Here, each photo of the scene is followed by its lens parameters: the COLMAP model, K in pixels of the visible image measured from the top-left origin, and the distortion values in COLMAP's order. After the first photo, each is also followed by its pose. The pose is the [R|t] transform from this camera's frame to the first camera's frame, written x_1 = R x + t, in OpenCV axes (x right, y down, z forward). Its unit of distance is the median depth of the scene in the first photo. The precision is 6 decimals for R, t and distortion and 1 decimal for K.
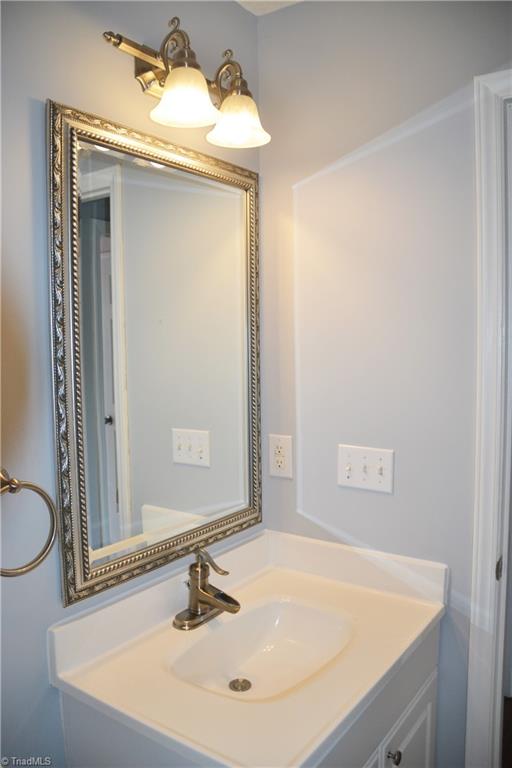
lens RADIAL K [[611.6, 0, 256.0], [0, 611.6, 384.0], [0, 0, 1]] dist [-0.155379, 0.107114]
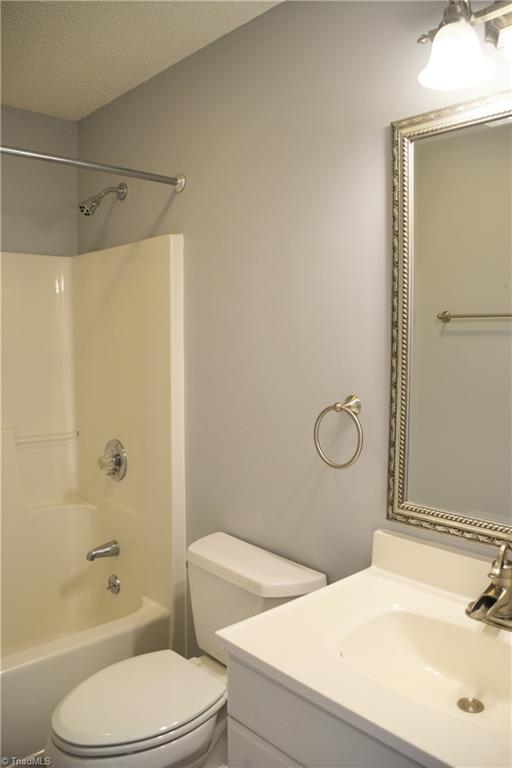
lens RADIAL K [[611.6, 0, 256.0], [0, 611.6, 384.0], [0, 0, 1]] dist [-0.155379, 0.107114]
pose [[-0.215303, 0.083038, -0.973010, 0.946507], [-0.073567, 0.992168, 0.100951, -0.021399], [0.973772, 0.093317, -0.207508, 0.949737]]
